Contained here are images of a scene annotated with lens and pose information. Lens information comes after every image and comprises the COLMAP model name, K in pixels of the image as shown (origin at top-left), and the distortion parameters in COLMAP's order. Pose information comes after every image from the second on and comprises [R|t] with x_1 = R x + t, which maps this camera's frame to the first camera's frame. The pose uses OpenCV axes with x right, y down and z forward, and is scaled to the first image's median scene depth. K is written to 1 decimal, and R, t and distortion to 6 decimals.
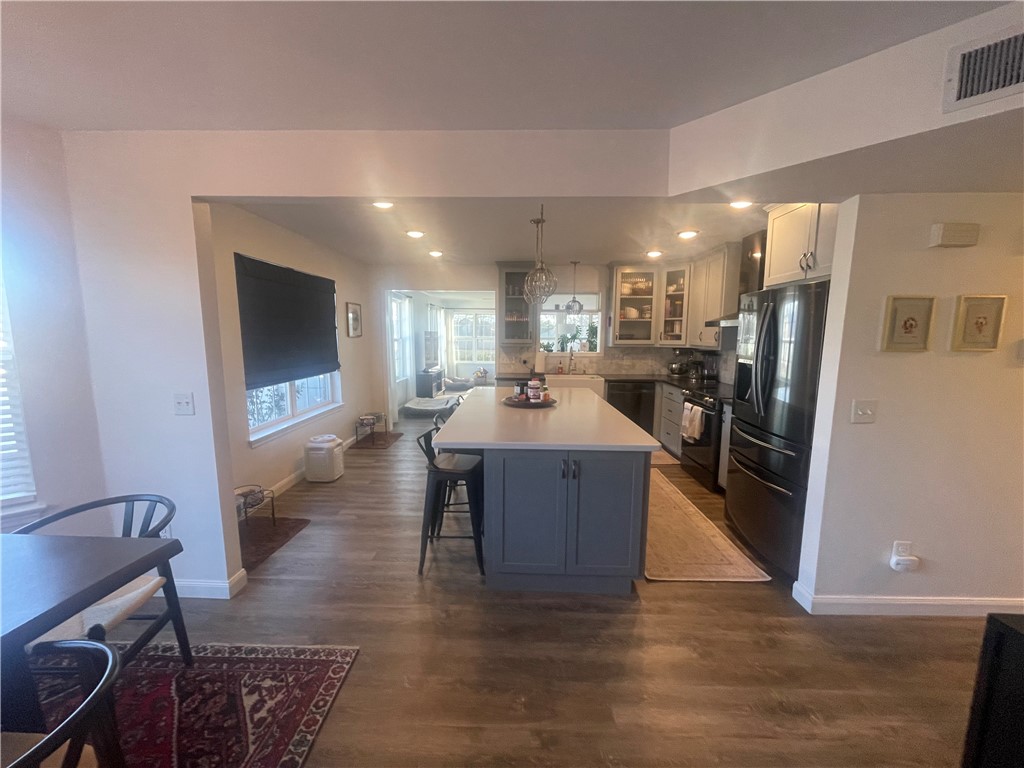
lens RADIAL K [[411.1, 0, 507.7], [0, 411.1, 388.6], [0, 0, 1]] dist [-0.001986, 0.000091]
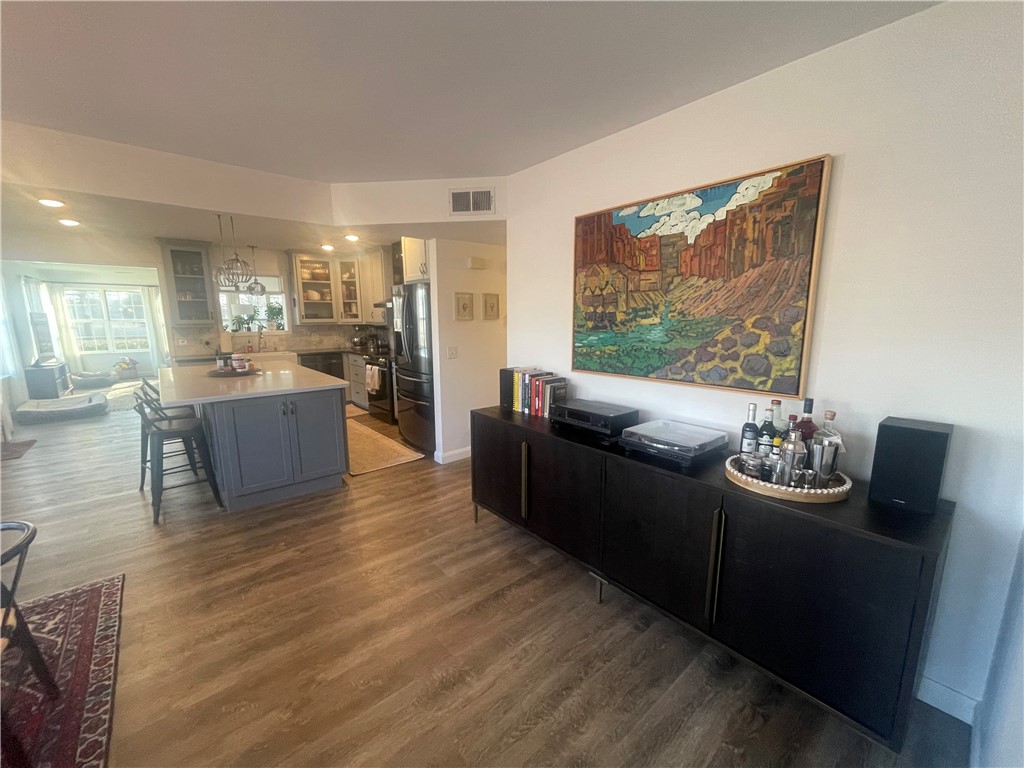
lens RADIAL K [[411.1, 0, 505.3], [0, 411.1, 387.4], [0, 0, 1]] dist [-0.001986, 0.000091]
pose [[0.747870, -0.124208, 0.652122, -0.094374], [0.096152, 0.992249, 0.078722, 0.038912], [-0.656845, 0.003829, 0.754016, -0.259859]]
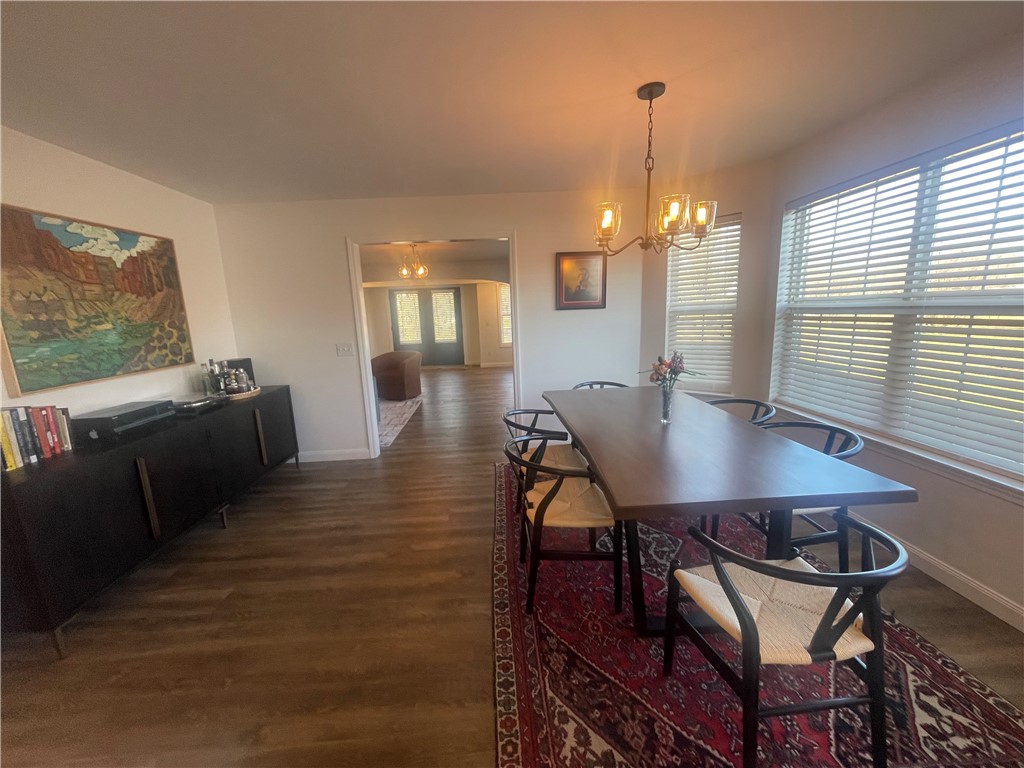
lens RADIAL K [[411.1, 0, 506.6], [0, 411.1, 388.4], [0, 0, 1]] dist [-0.001986, 0.000091]
pose [[-0.997233, 0.048651, -0.056203, -0.145472], [0.028459, 0.948349, 0.315951, -0.056756], [0.068672, 0.313477, -0.947109, 0.514568]]
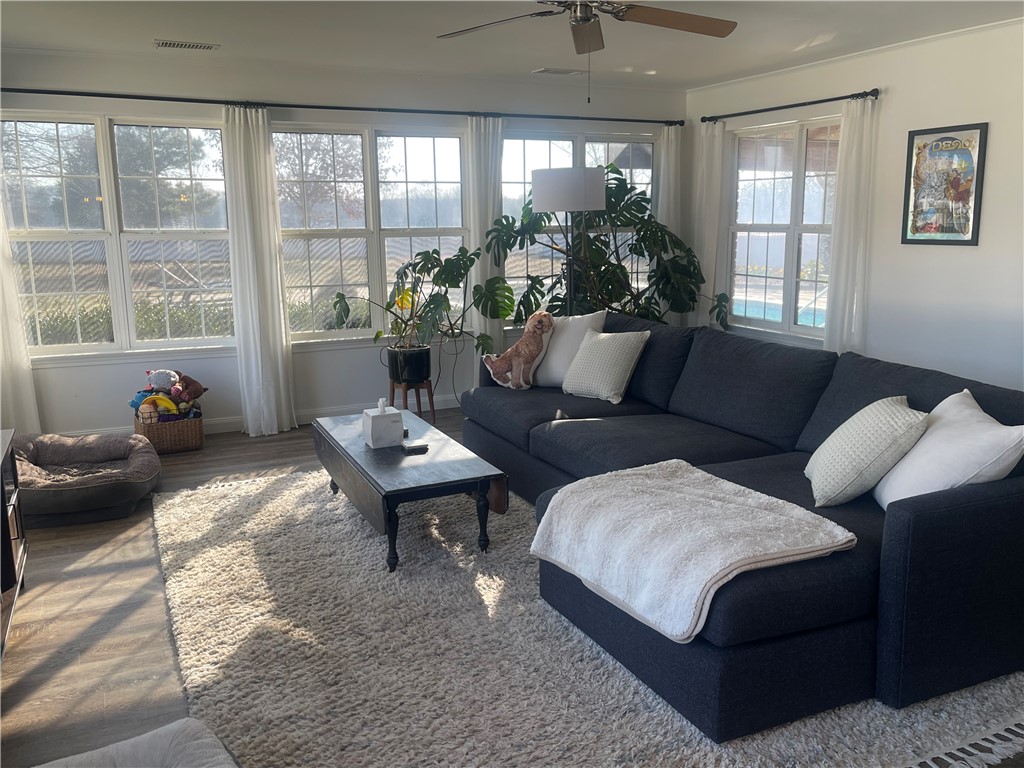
lens RADIAL K [[865.5, 0, 512.5], [0, 865.5, 383.5], [0, 0, 1]] dist [0.009074, 0.003148]
pose [[0.892097, -0.092491, 0.442277, -0.253163], [0.069970, 0.995296, 0.067007, -0.150314], [-0.446394, -0.028831, 0.894372, 1.227428]]
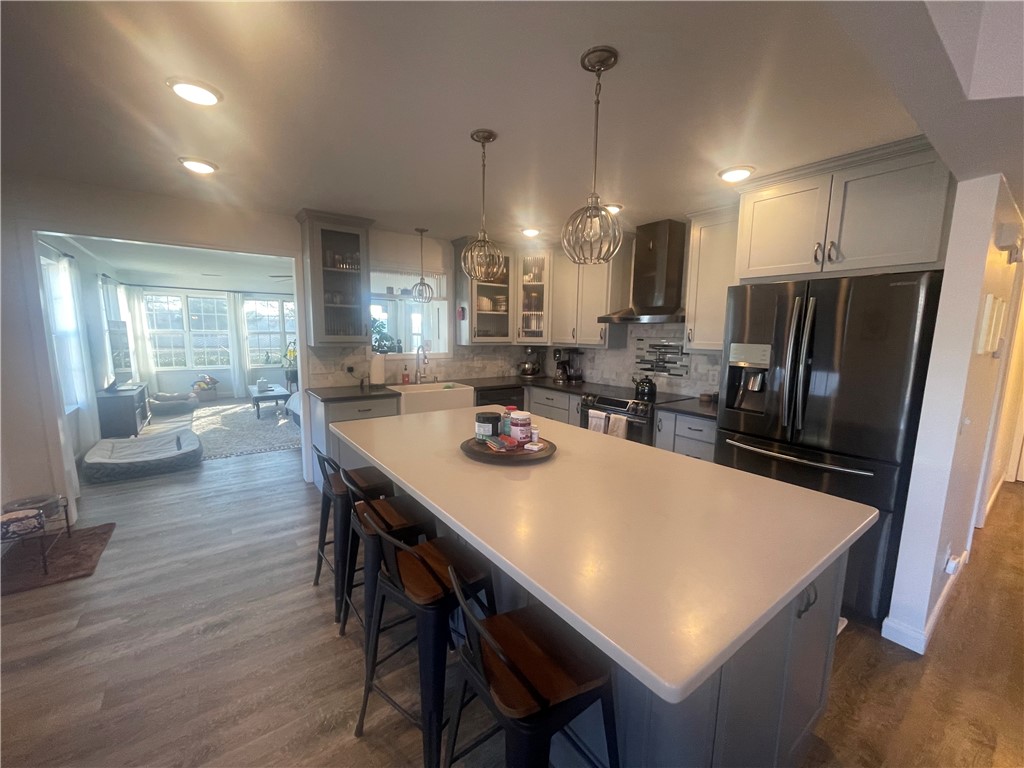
lens RADIAL K [[411.1, 0, 505.4], [0, 411.1, 387.6], [0, 0, 1]] dist [-0.001986, 0.000091]
pose [[0.792082, -0.076937, 0.605547, -0.201958], [0.069545, 0.996940, 0.035697, -0.050196], [-0.606441, 0.013838, 0.795008, 0.372950]]
